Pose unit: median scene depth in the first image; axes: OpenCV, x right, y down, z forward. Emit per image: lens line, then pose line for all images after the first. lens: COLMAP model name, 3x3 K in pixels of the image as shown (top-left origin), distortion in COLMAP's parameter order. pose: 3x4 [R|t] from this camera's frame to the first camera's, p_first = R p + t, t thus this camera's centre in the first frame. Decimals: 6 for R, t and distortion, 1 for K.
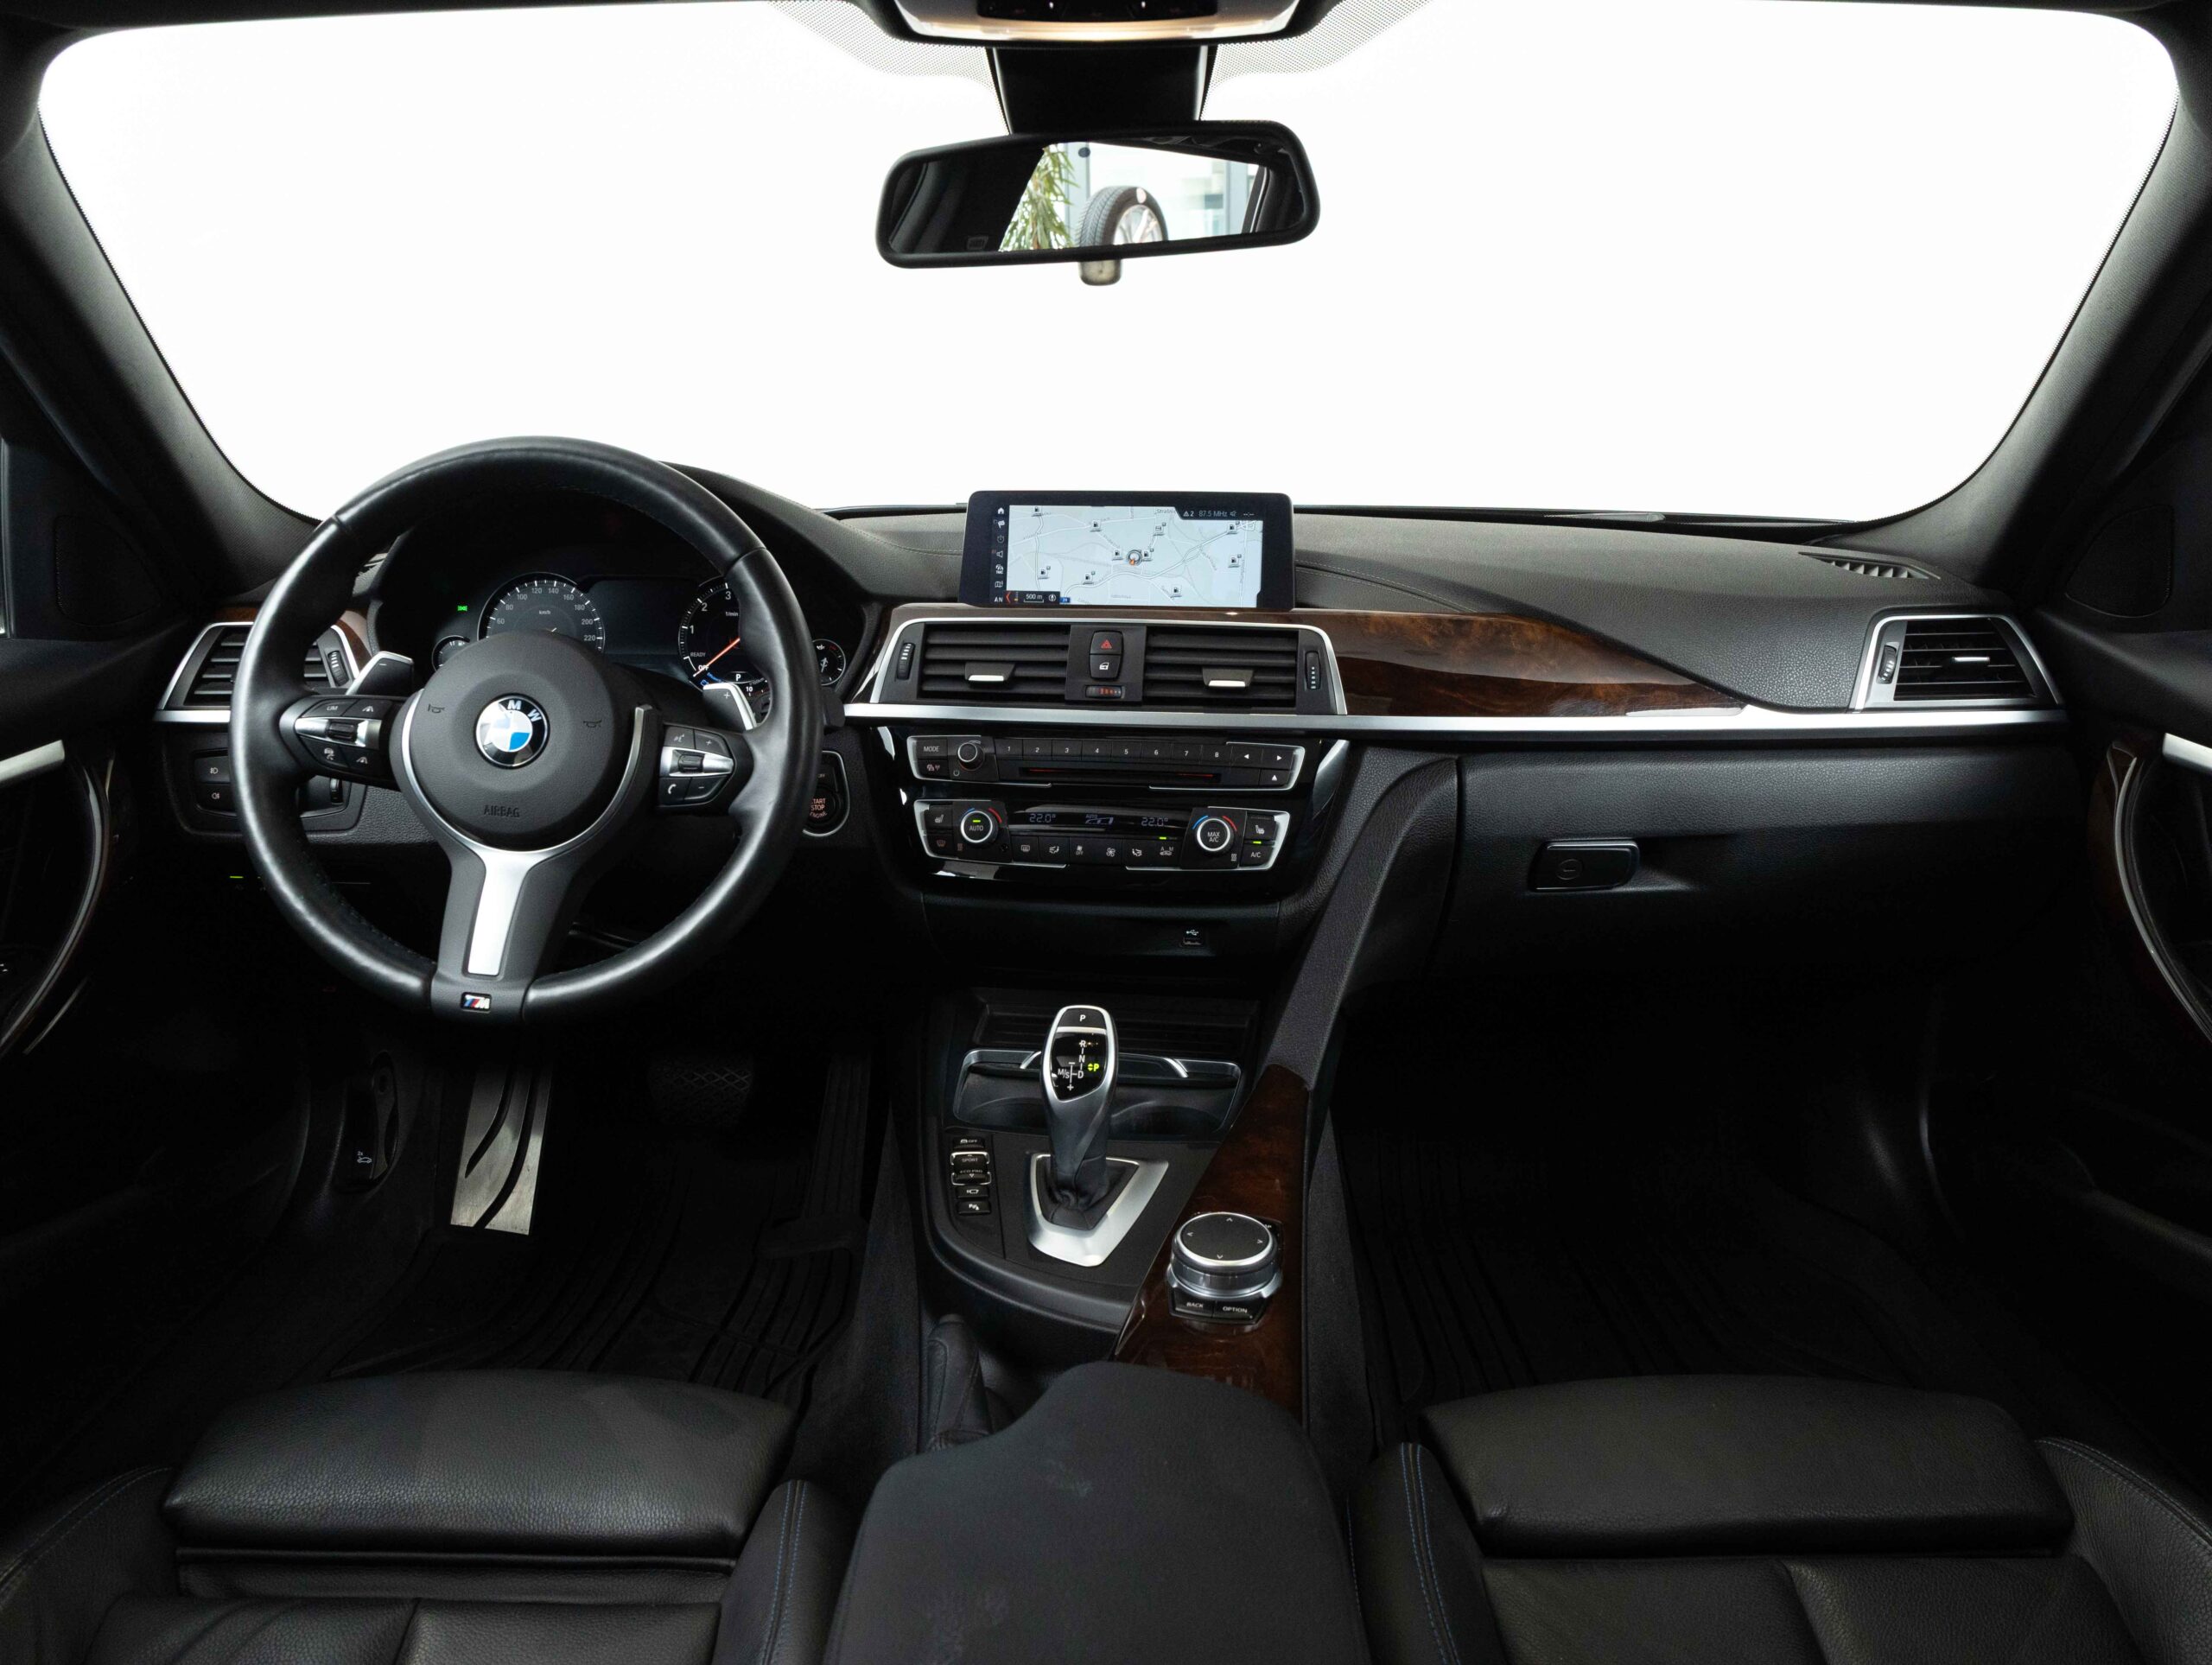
lens RADIAL K [[1599.8, 0, 1090.1], [0, 1599.8, 830.7], [0, 0, 1]] dist [0.008100, -0.002979]
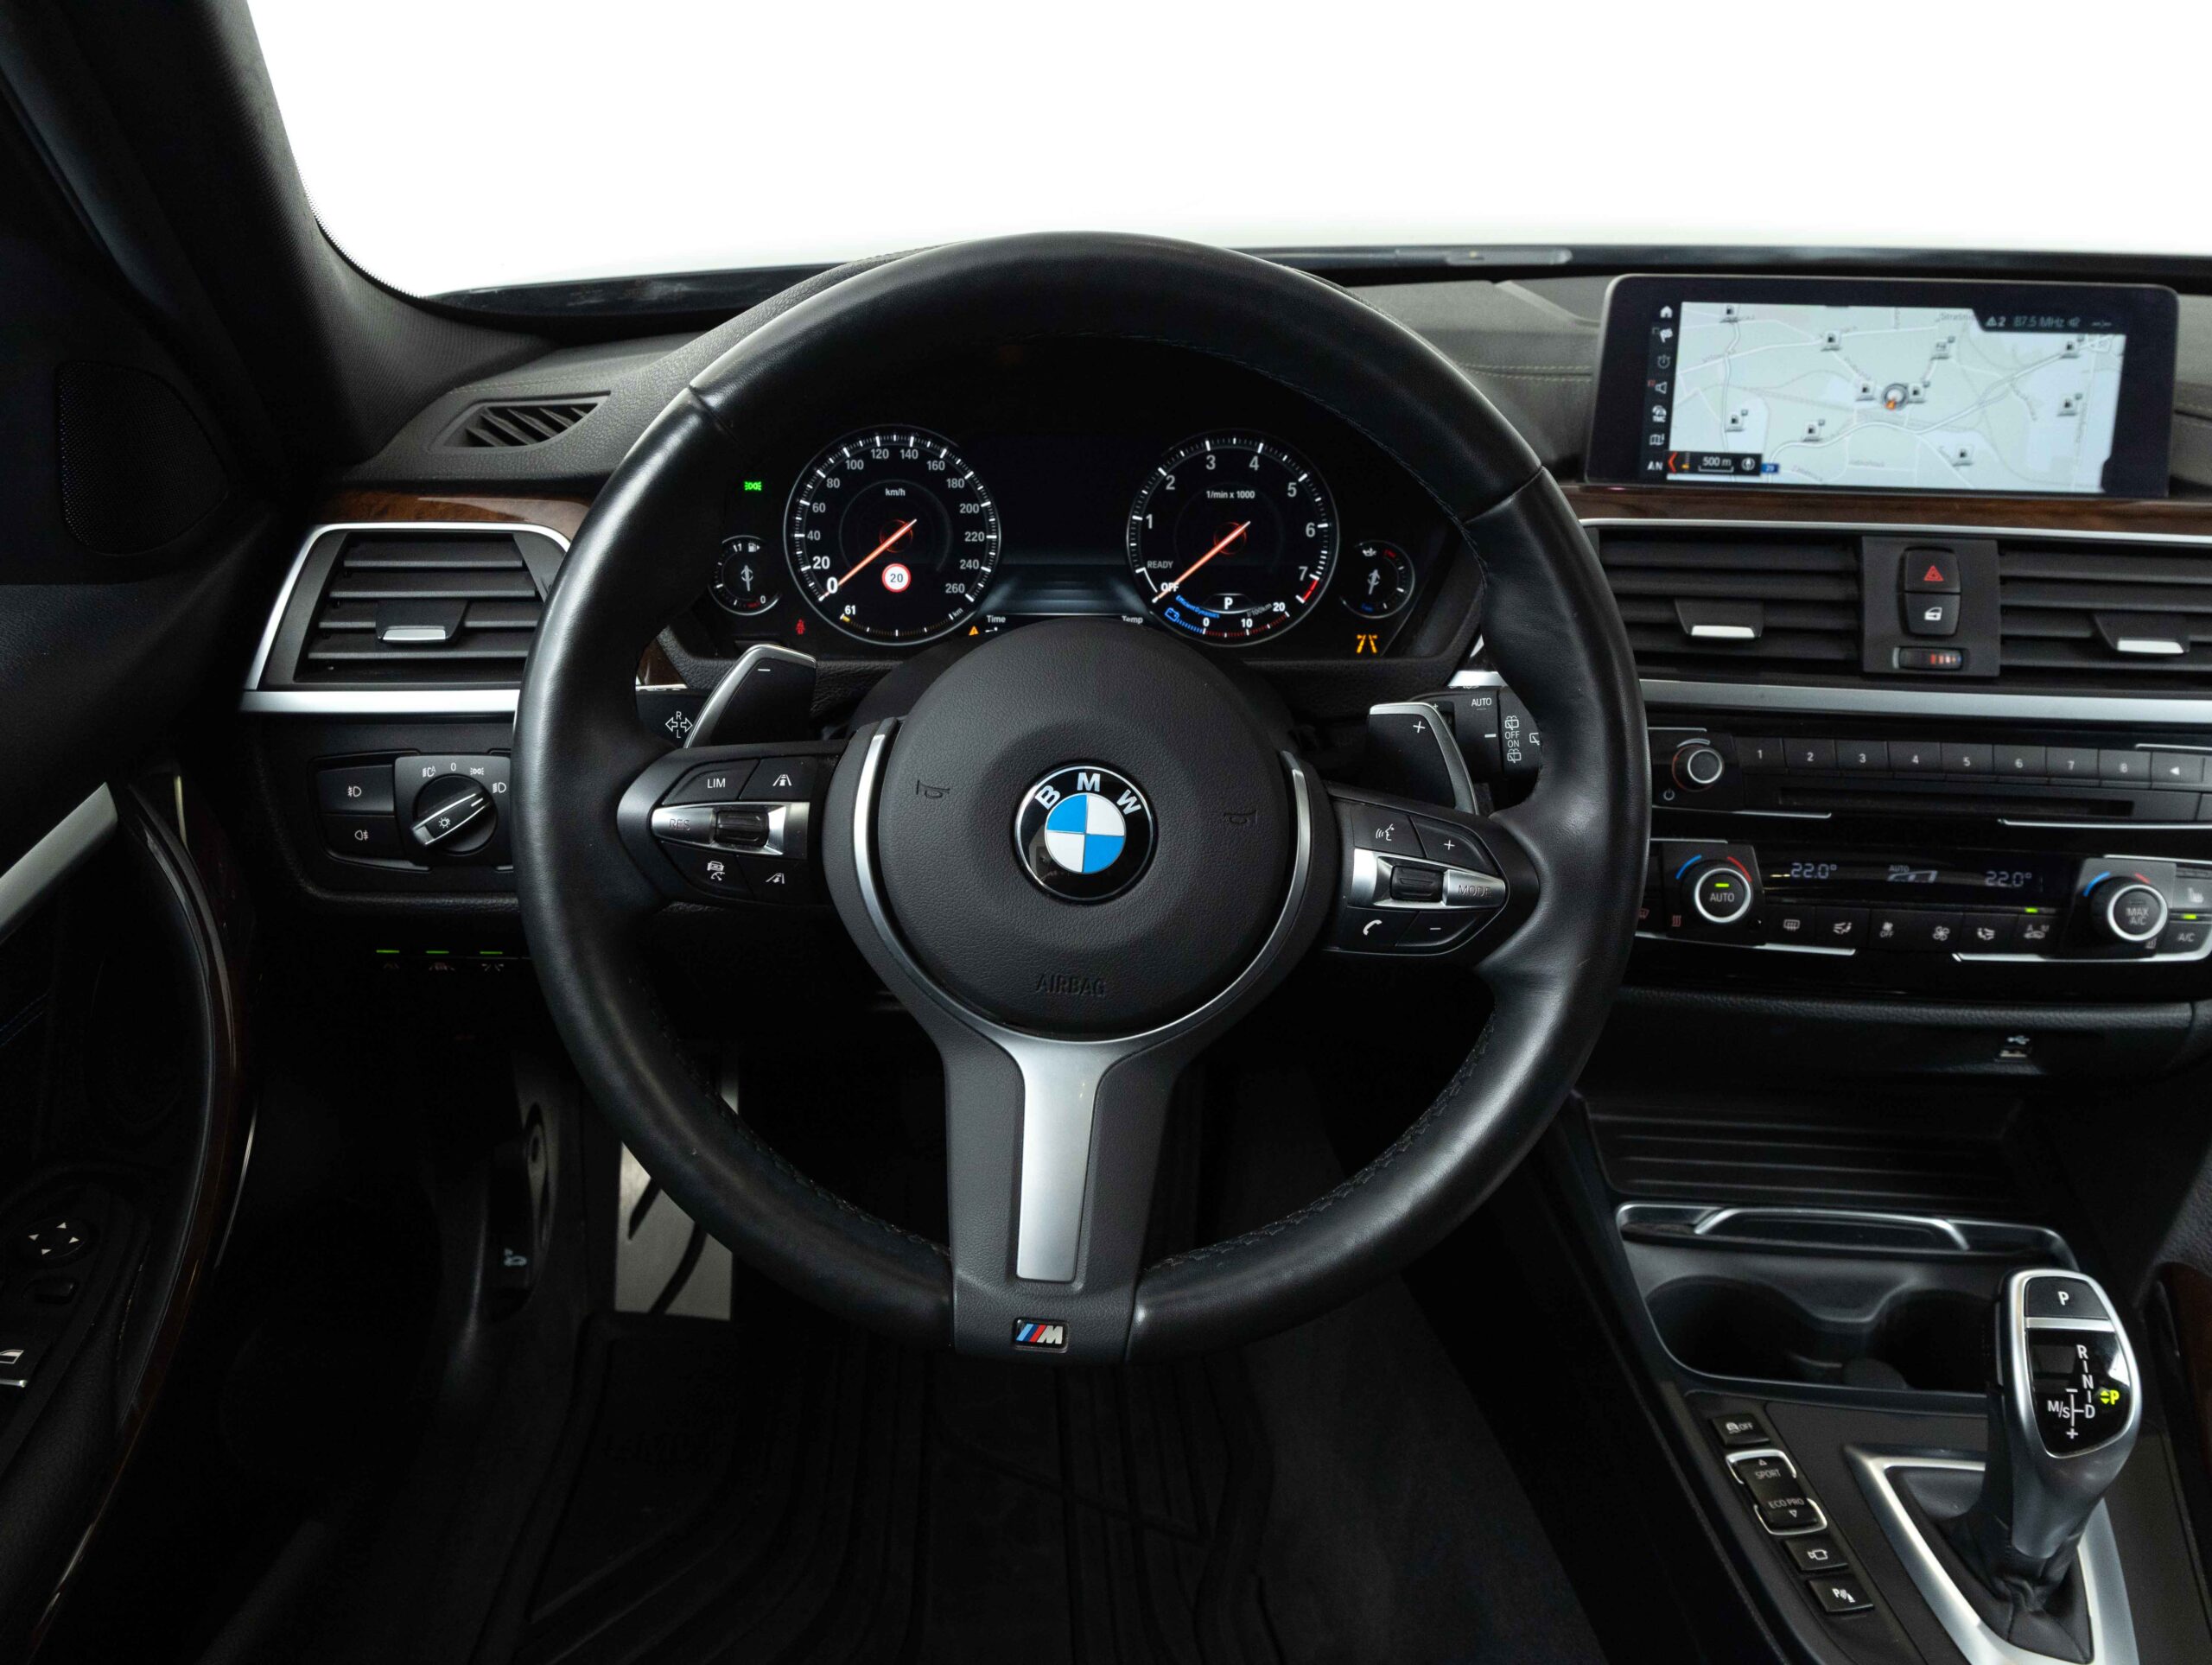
lens RADIAL K [[1788.2, 0, 1107.4], [0, 1788.2, 822.9], [0, 0, 1]] dist [-0.013747, 0.050934]
pose [[0.997346, -0.016787, 0.070840, -0.325189], [0.003925, 0.984037, 0.177919, -0.139050], [-0.072696, -0.177169, 0.981492, 0.353342]]
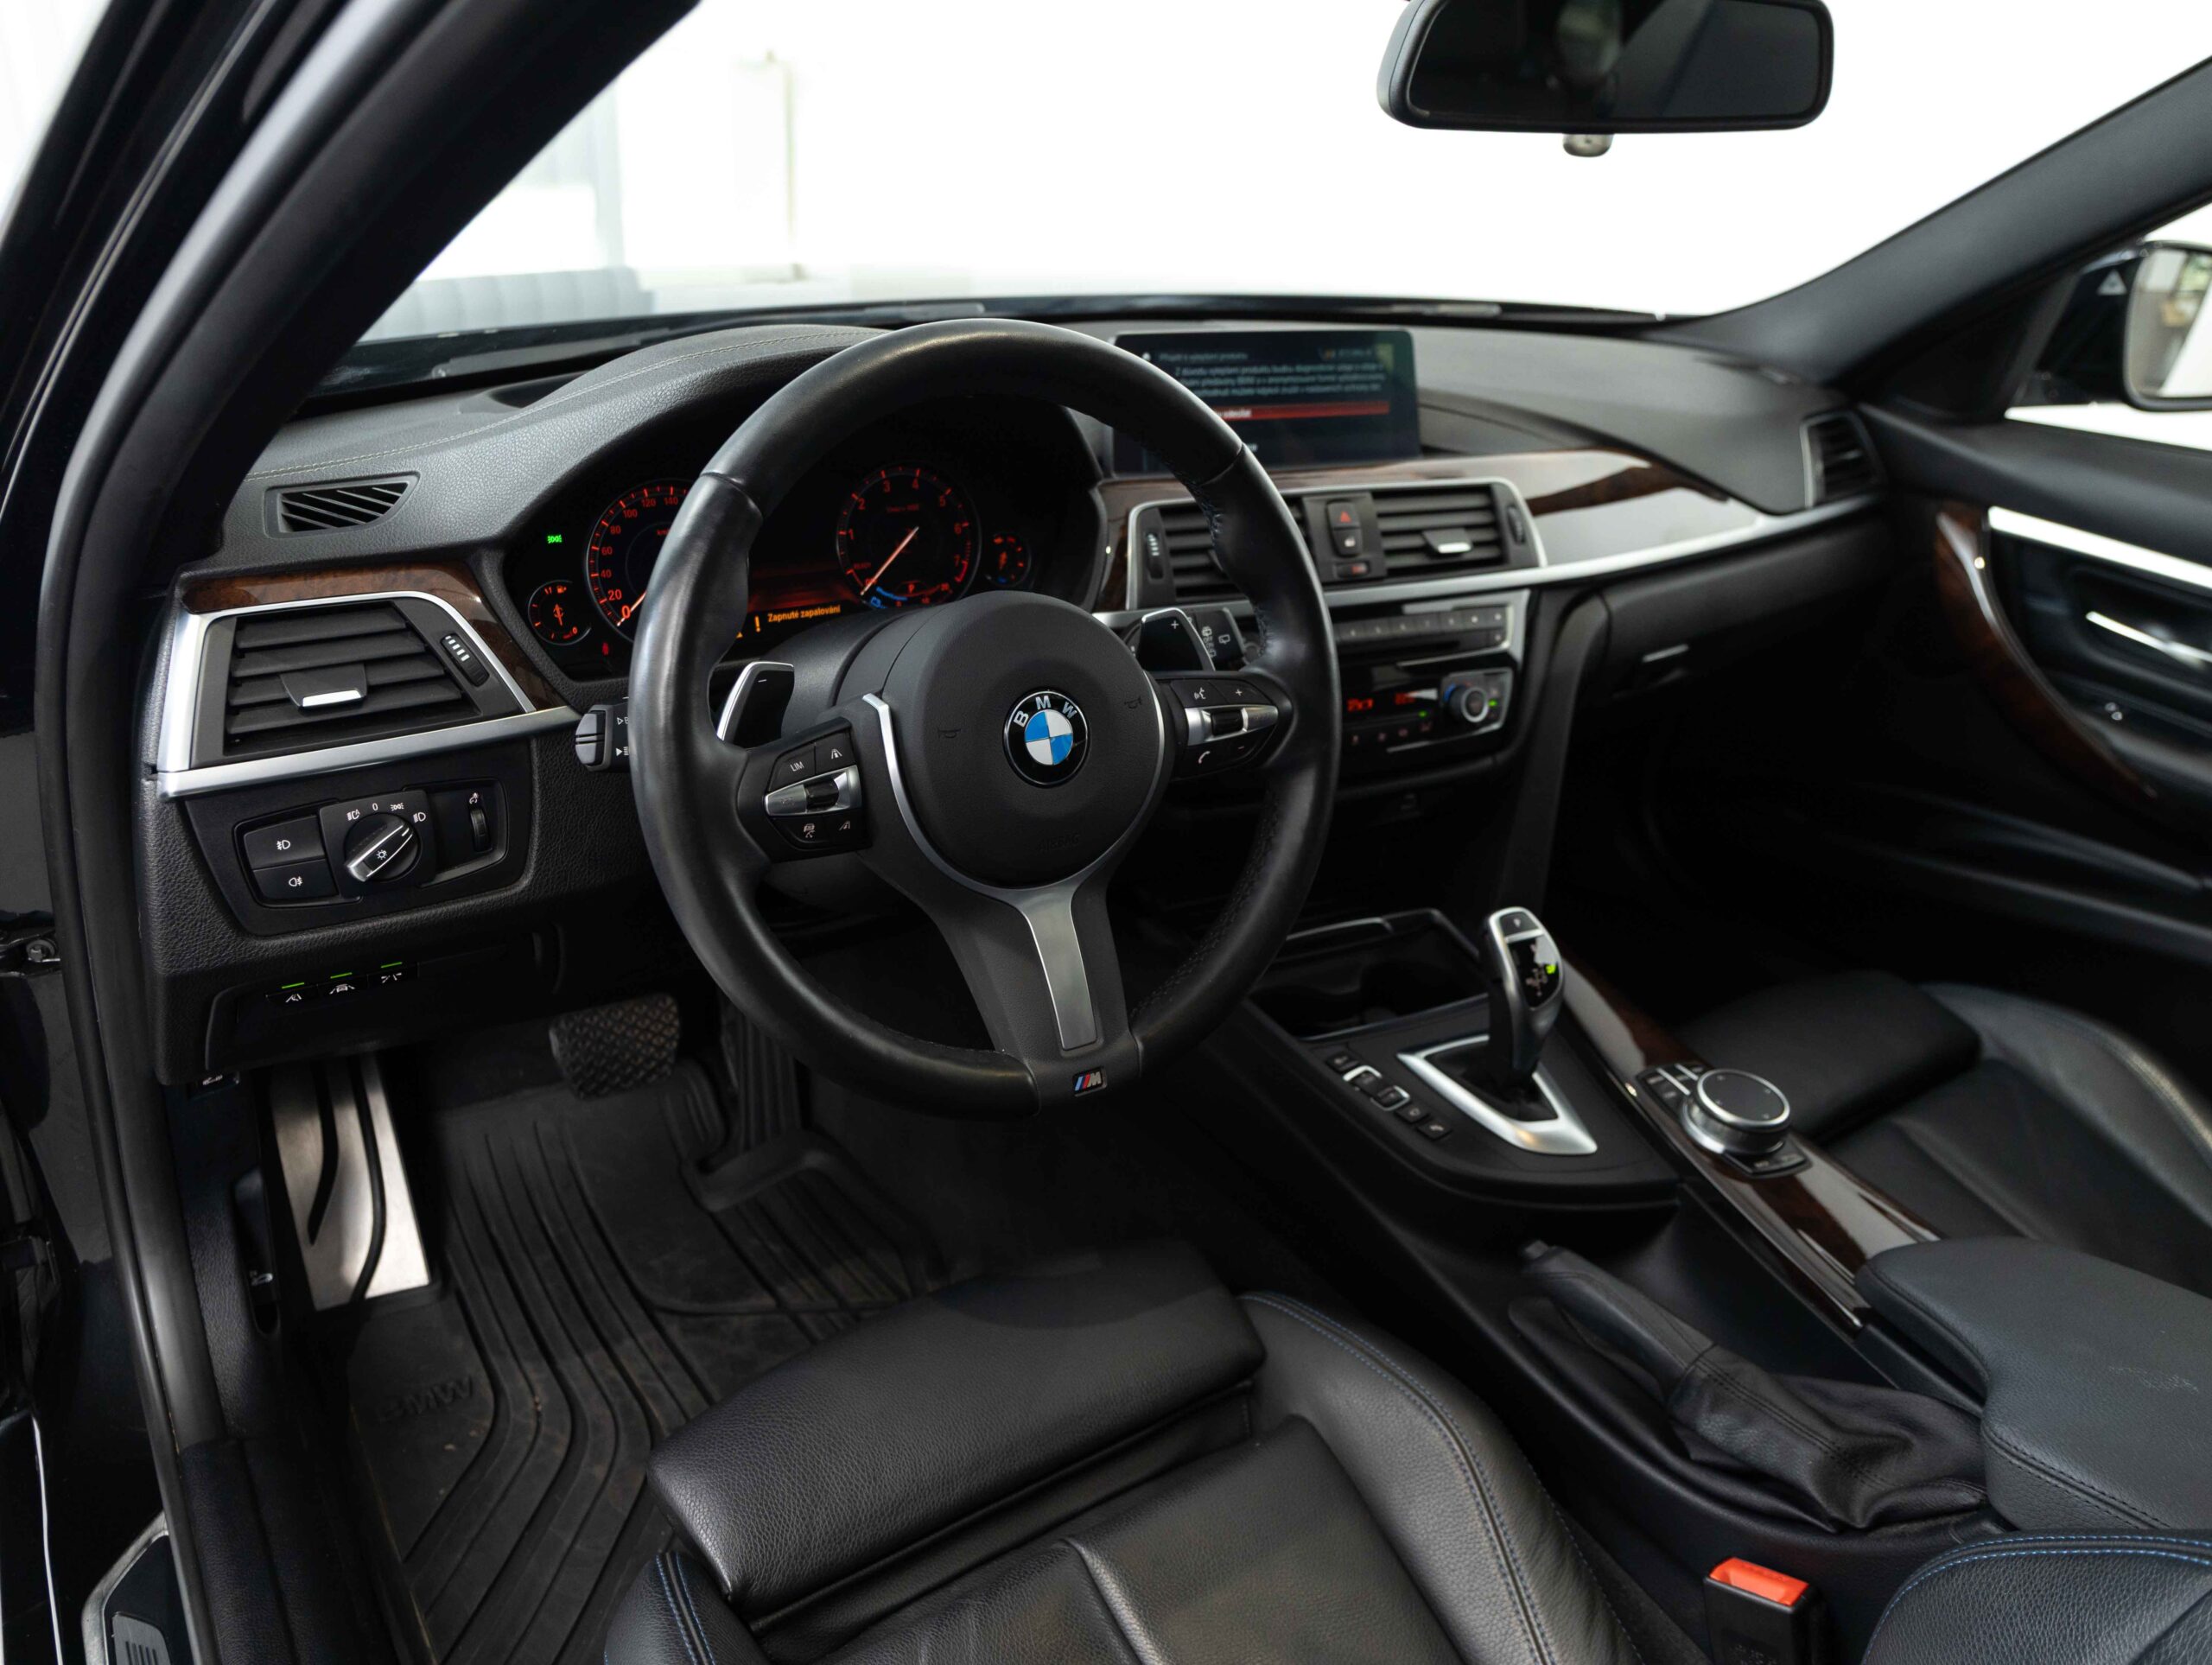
lens RADIAL K [[1599.8, 0, 1090.1], [0, 1599.8, 830.7], [0, 0, 1]] dist [0.008100, -0.002979]
pose [[0.815821, -0.208390, 0.539452, -0.630784], [0.085385, 0.966000, 0.244037, -0.173660], [-0.571966, -0.153030, 0.805877, 0.291833]]
